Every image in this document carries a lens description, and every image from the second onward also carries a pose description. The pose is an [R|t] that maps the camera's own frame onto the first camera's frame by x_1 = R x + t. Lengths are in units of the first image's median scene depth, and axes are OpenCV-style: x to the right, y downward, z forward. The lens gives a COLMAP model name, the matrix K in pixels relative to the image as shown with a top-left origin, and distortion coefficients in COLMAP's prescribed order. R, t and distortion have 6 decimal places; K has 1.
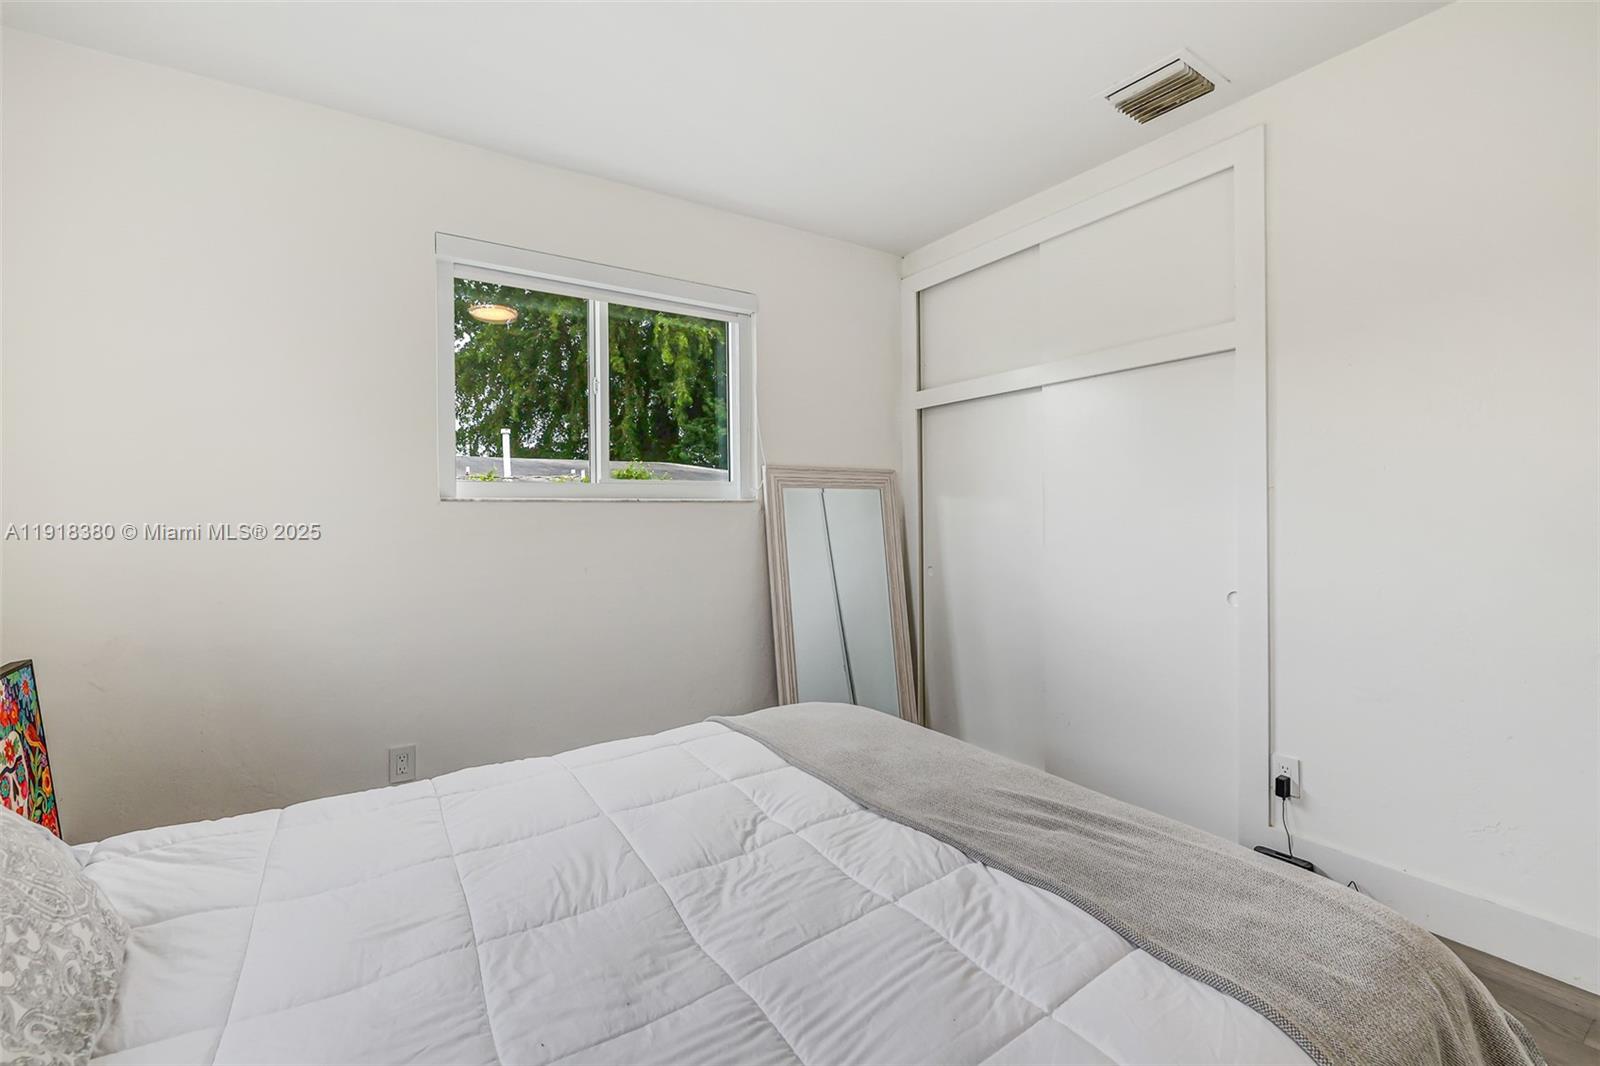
lens RADIAL K [[678.0, 0, 783.4], [0, 678.0, 525.8], [0, 0, 1]] dist [-0.001034, 0.000317]
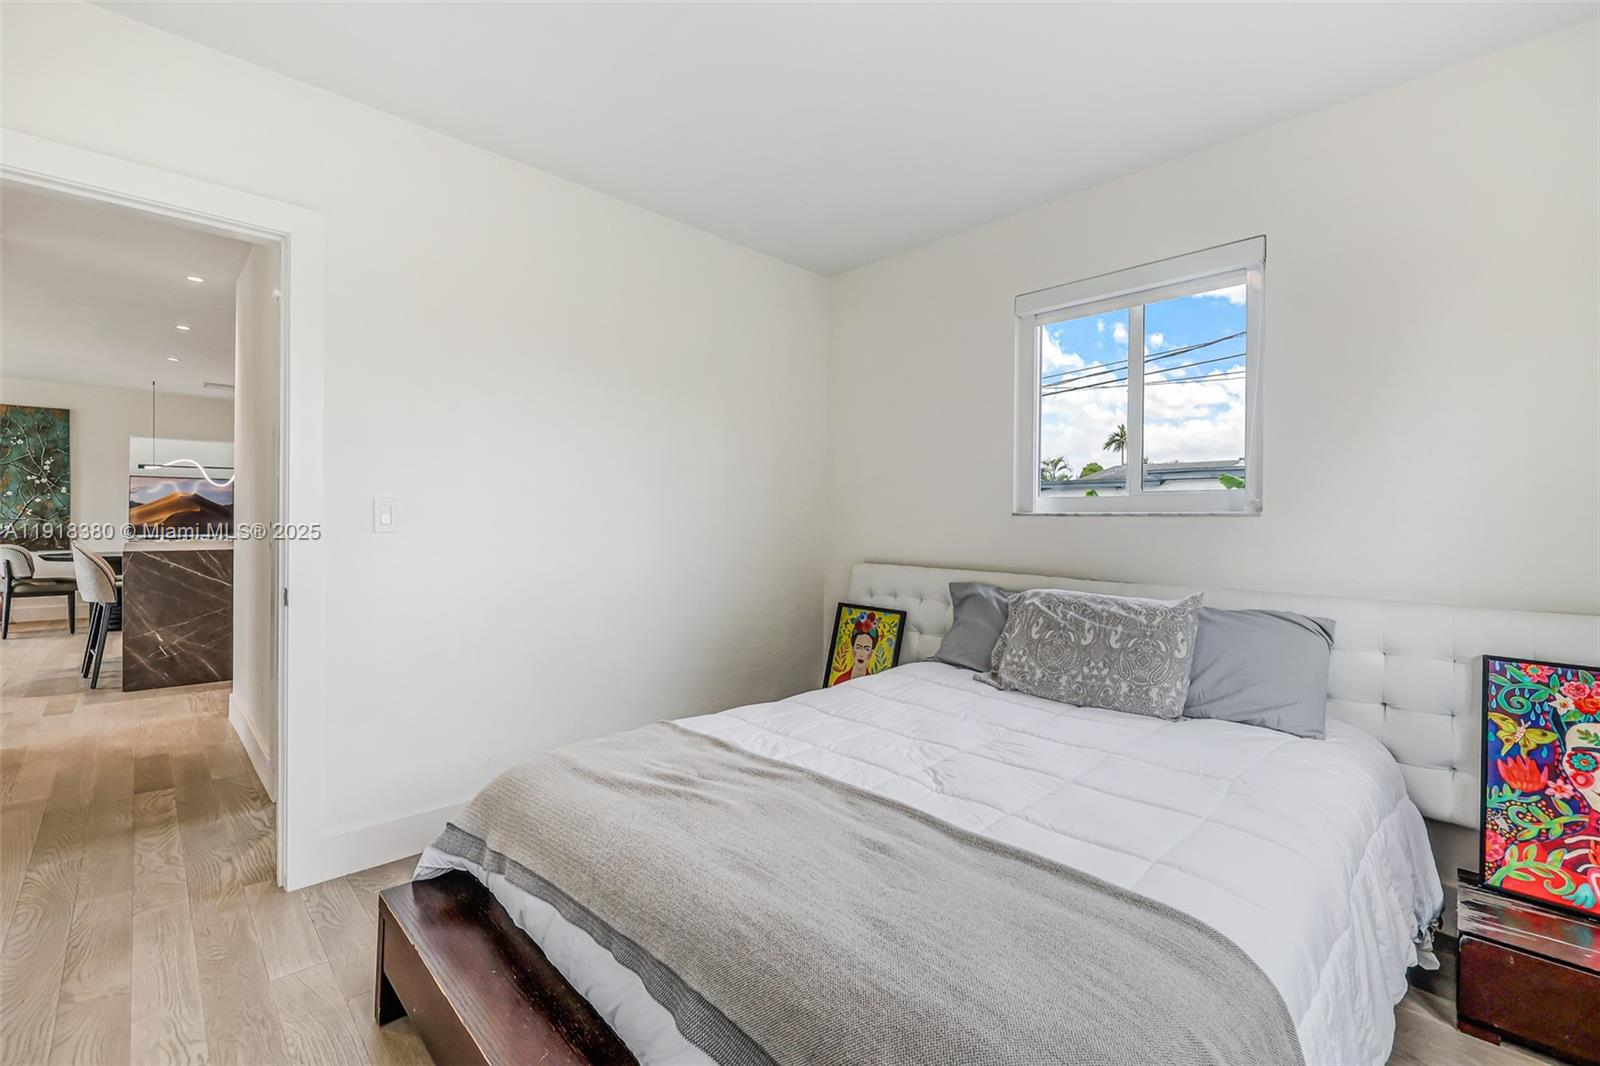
lens RADIAL K [[709.1, 0, 795.1], [0, 709.1, 523.2], [0, 0, 1]] dist [0.000021, -0.000012]
pose [[-0.984331, -0.002112, -0.176317, 0.359120], [-0.004665, 0.999890, 0.014067, -0.027183], [0.176268, 0.014669, -0.984233, 1.860425]]
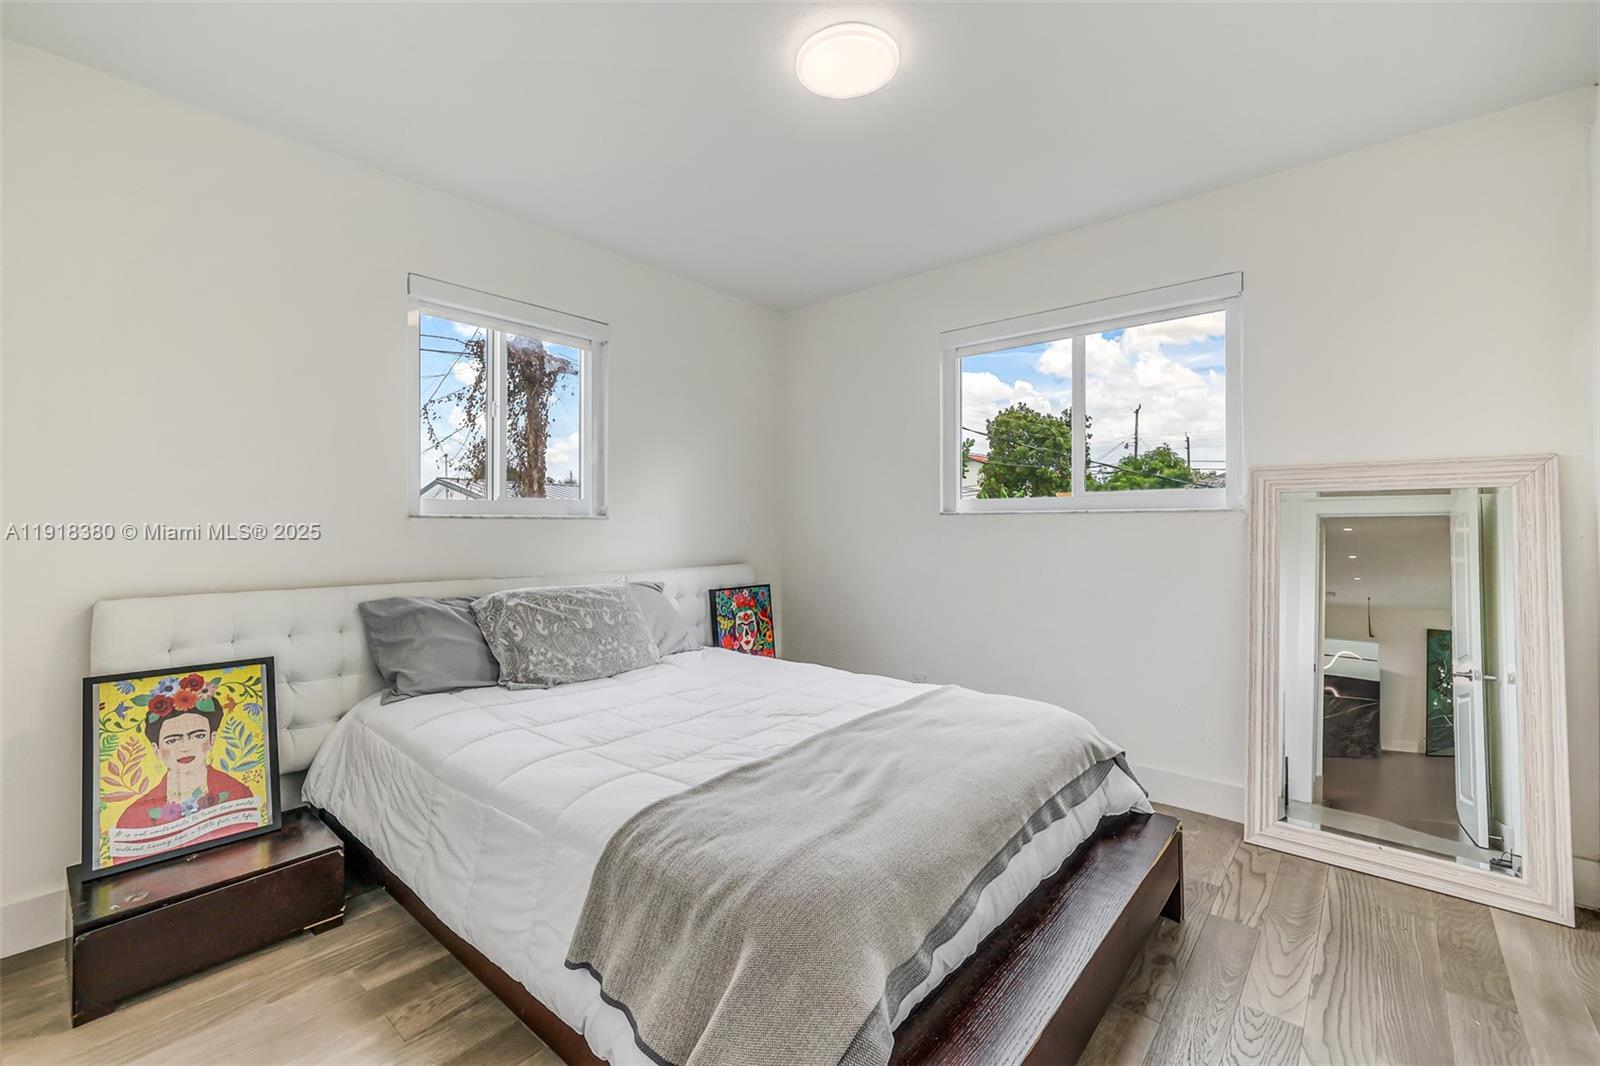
lens RADIAL K [[678.0, 0, 783.4], [0, 678.0, 525.8], [0, 0, 1]] dist [-0.001034, 0.000317]
pose [[0.271485, 0.008351, -0.962406, 1.293347], [-0.009755, 0.999935, 0.005925, -0.022053], [0.962393, 0.007779, 0.271549, 0.437919]]
